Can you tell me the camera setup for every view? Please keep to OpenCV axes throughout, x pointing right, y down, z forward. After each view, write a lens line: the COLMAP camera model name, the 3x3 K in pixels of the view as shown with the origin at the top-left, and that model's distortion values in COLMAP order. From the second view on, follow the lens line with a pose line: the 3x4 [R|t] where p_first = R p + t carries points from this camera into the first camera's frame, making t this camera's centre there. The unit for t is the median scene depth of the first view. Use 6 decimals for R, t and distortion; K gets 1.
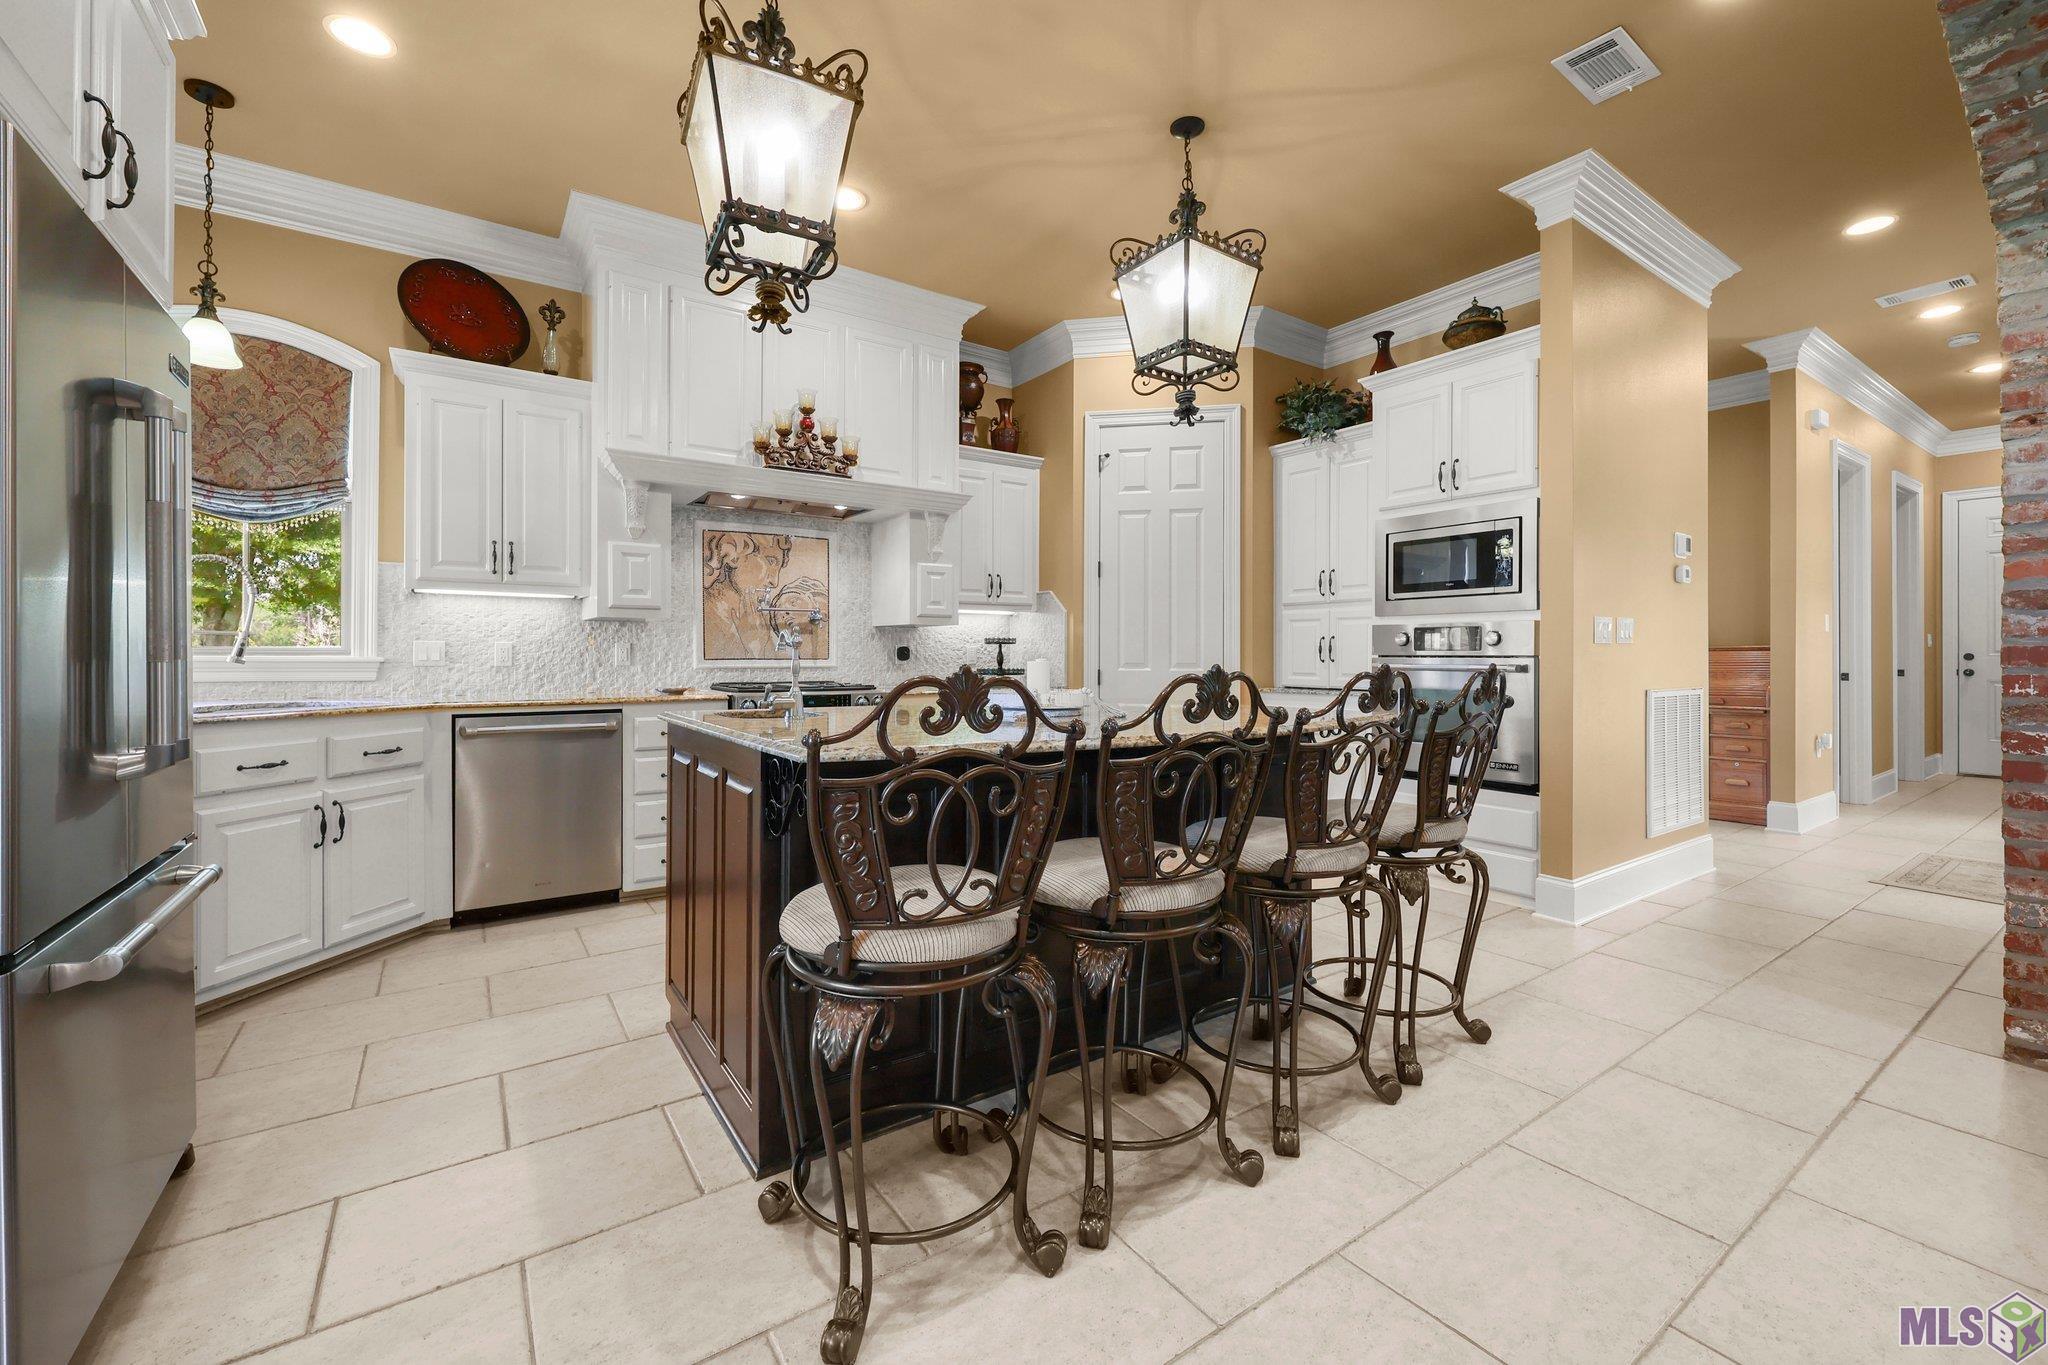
lens RADIAL K [[832.7, 0, 1029.7], [0, 832.7, 655.9], [0, 0, 1]] dist [-0.001220, 0.000034]
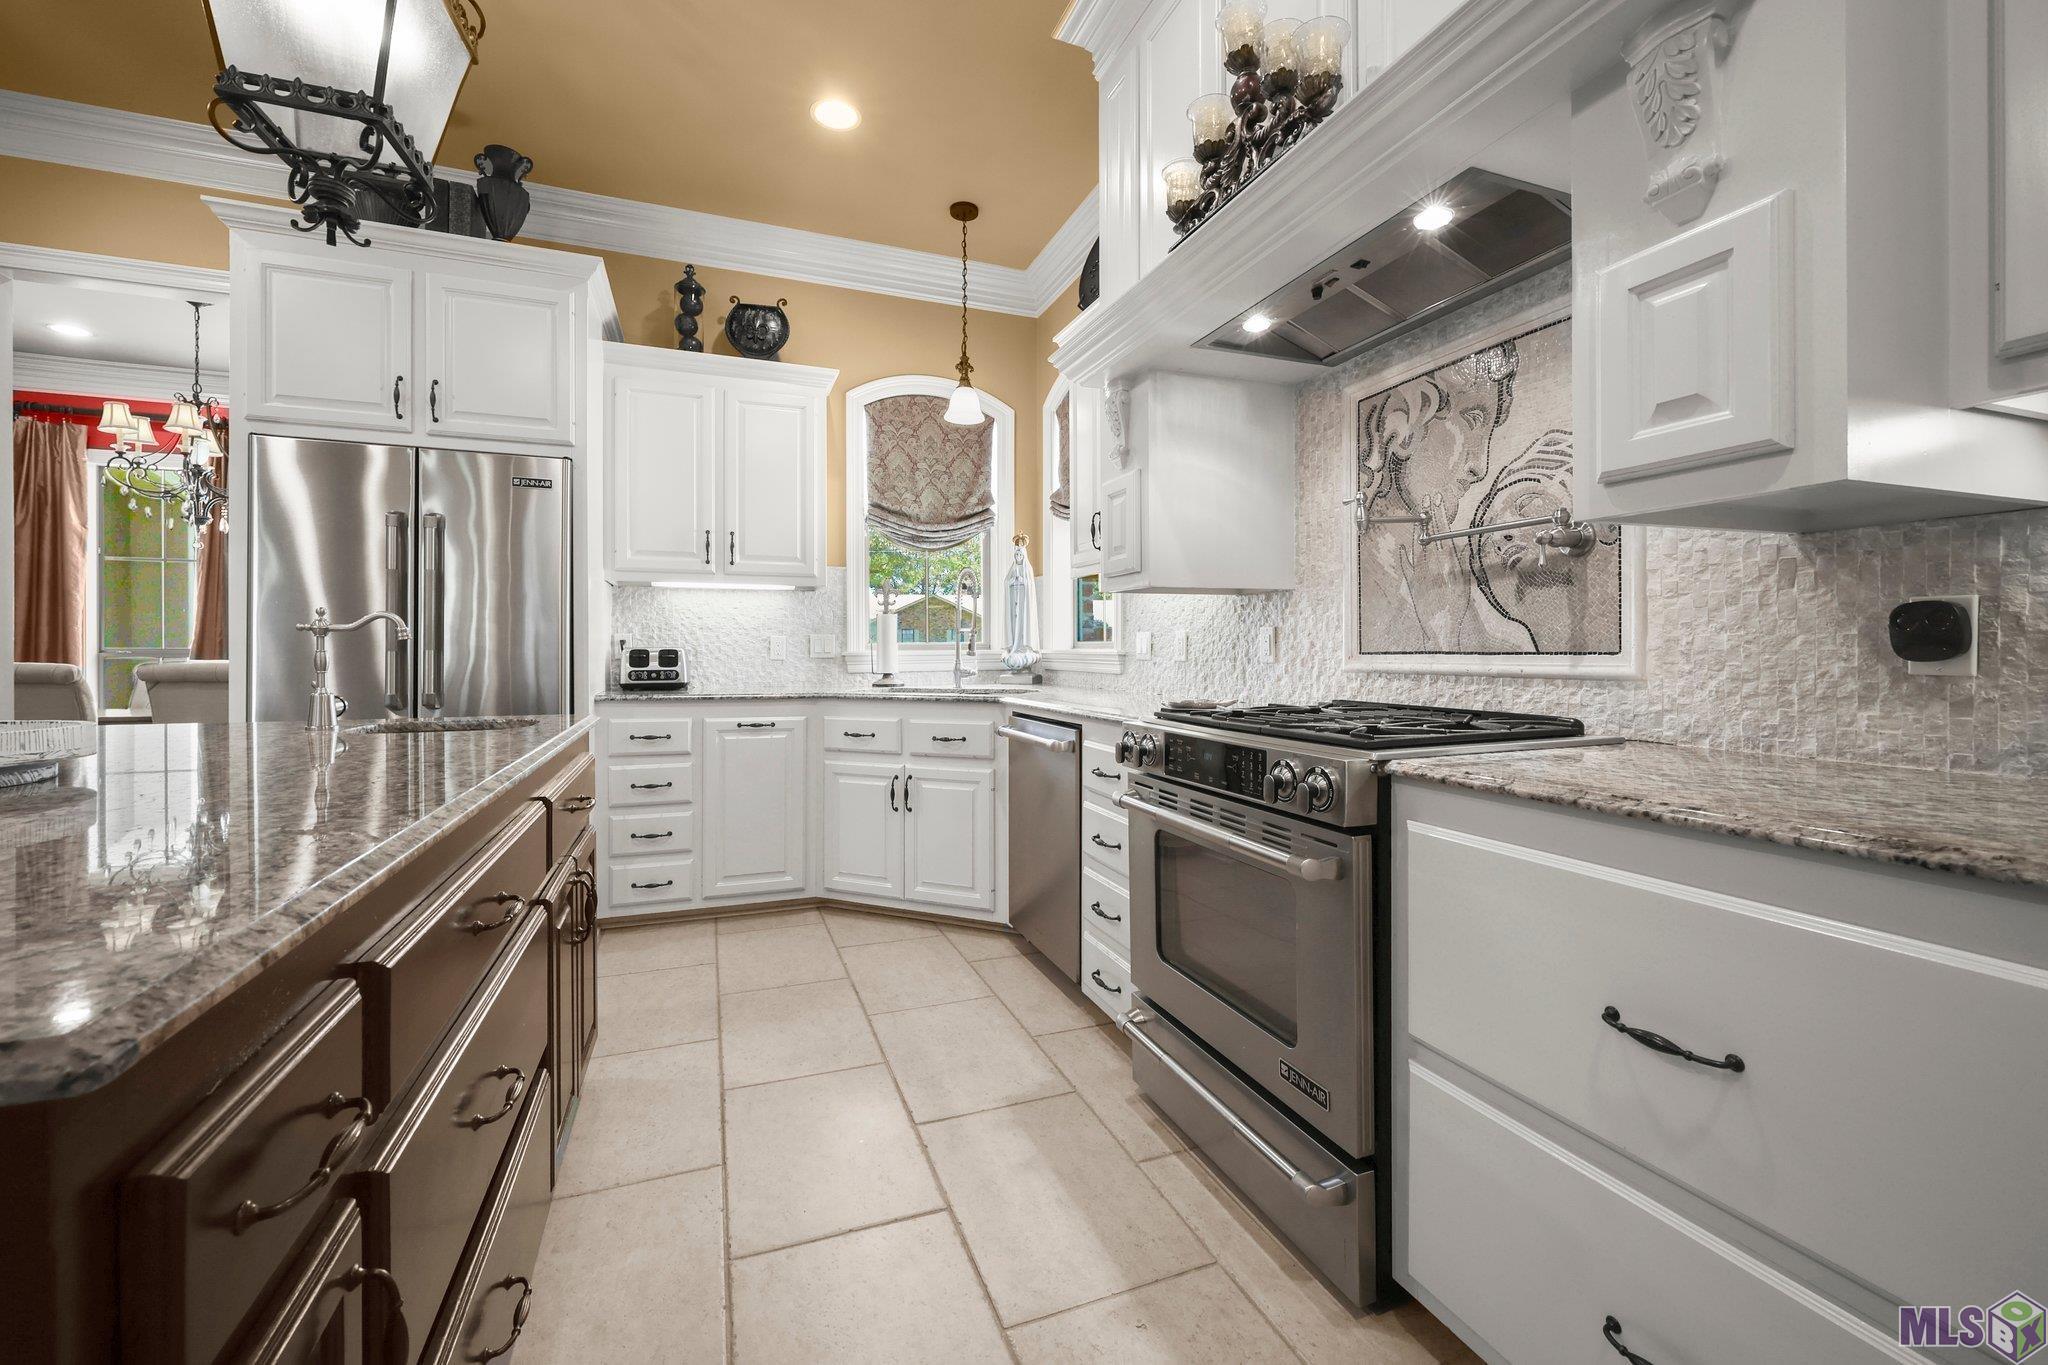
lens RADIAL K [[832.7, 0, 1029.7], [0, 832.7, 655.9], [0, 0, 1]] dist [-0.001220, 0.000034]
pose [[-0.229559, 0.006310, -0.973274, 0.154662], [0.000901, 0.999980, 0.006271, 0.002376], [0.973294, 0.000563, -0.229560, 0.917708]]
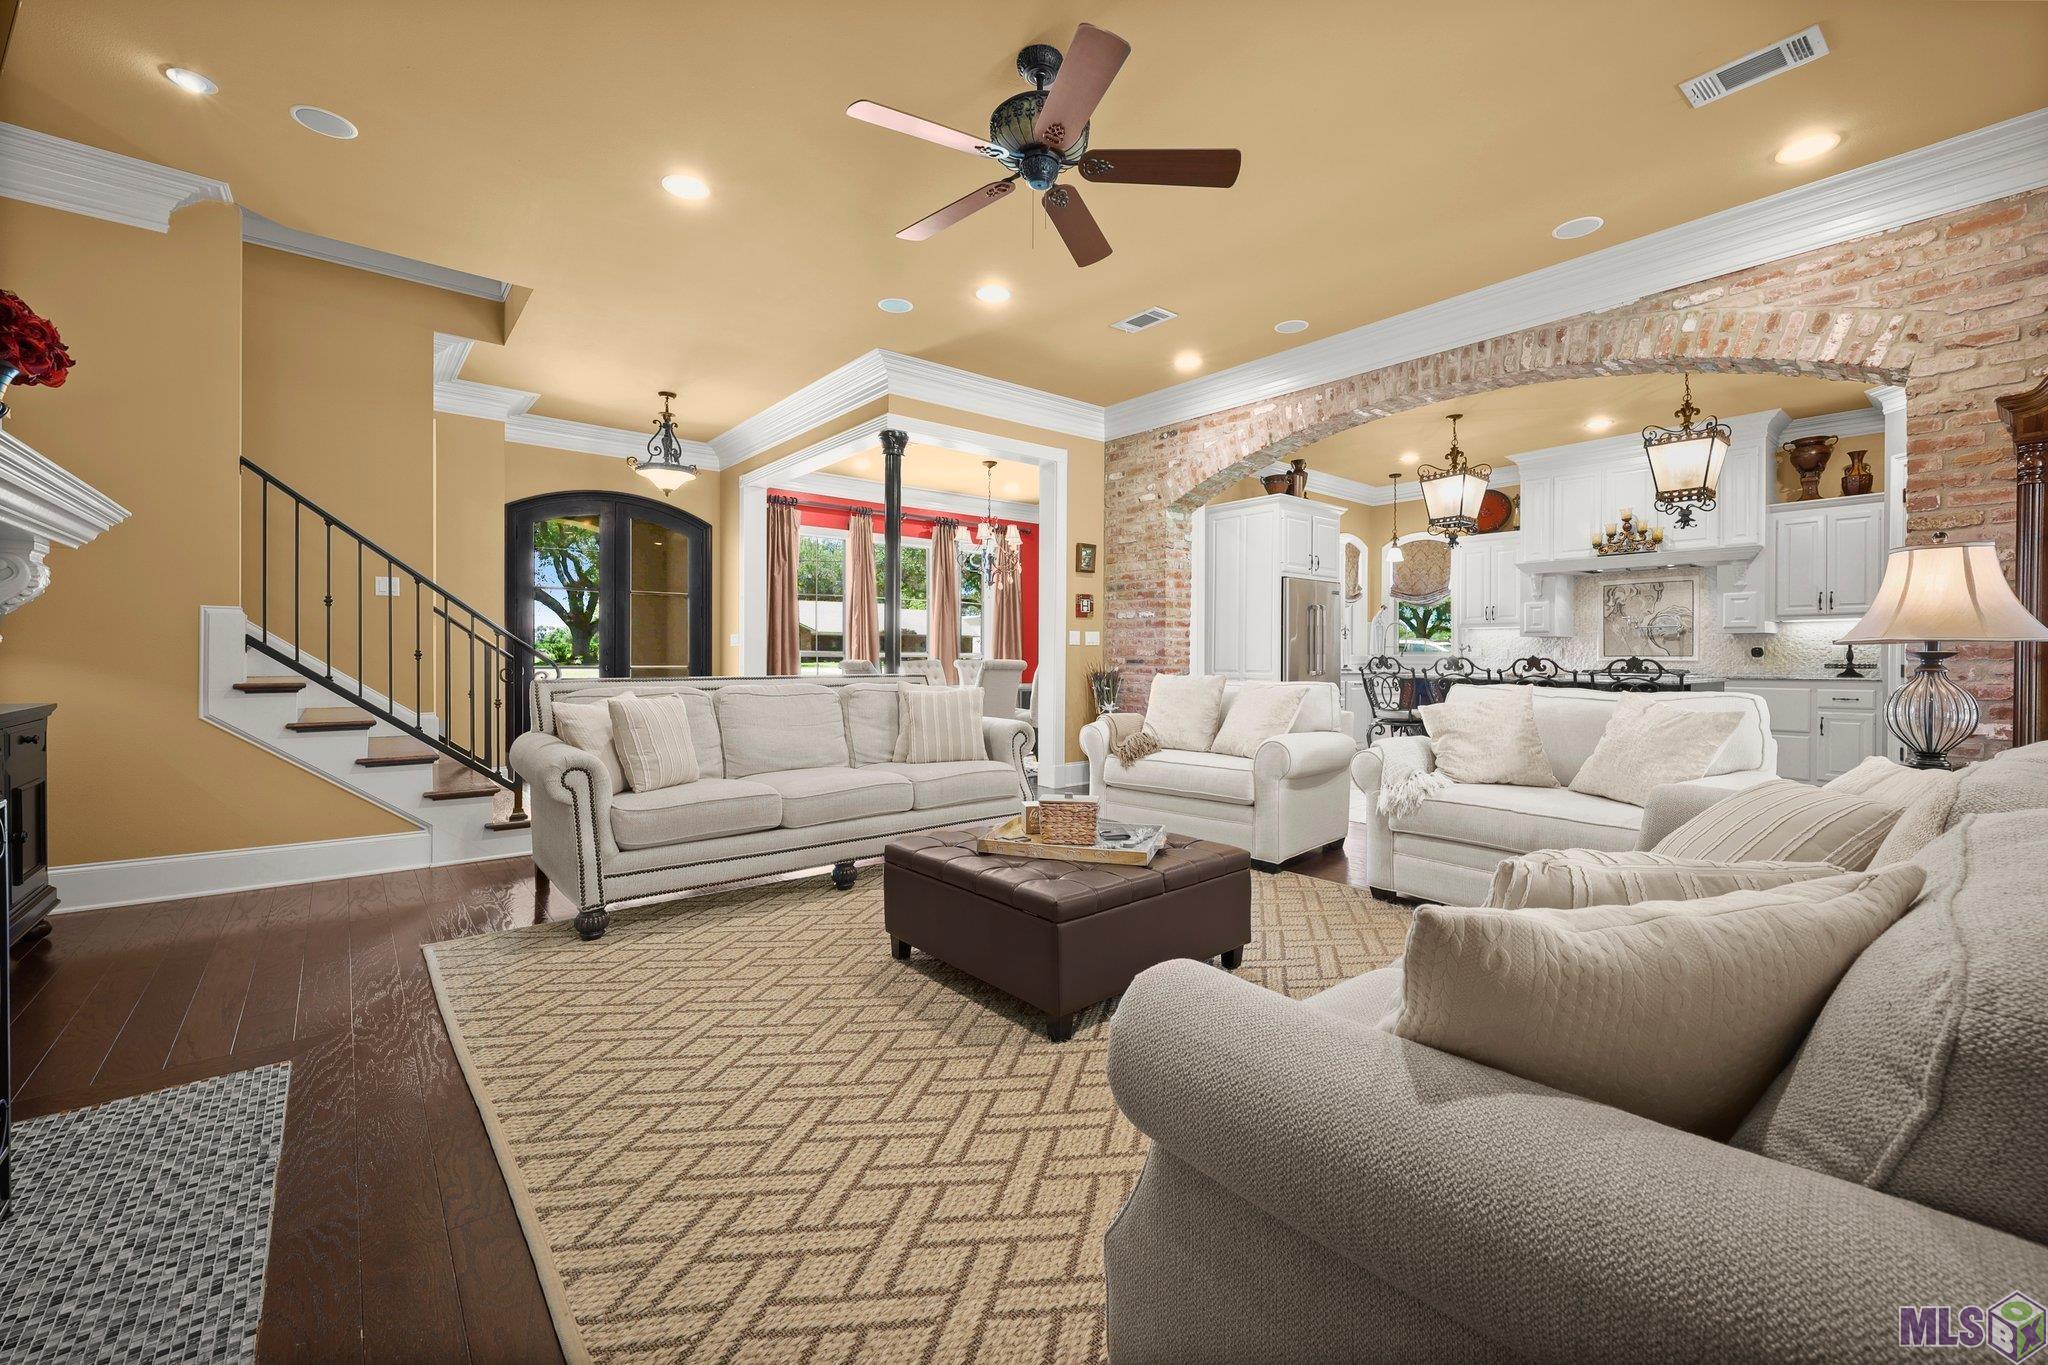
lens RADIAL K [[832.7, 0, 1029.7], [0, 832.7, 655.9], [0, 0, 1]] dist [-0.001220, 0.000034]
pose [[0.089728, 0.001014, -0.995966, 1.327057], [0.002859, 0.999995, 0.001276, -0.002494], [0.995962, -0.002962, 0.089724, -0.432183]]
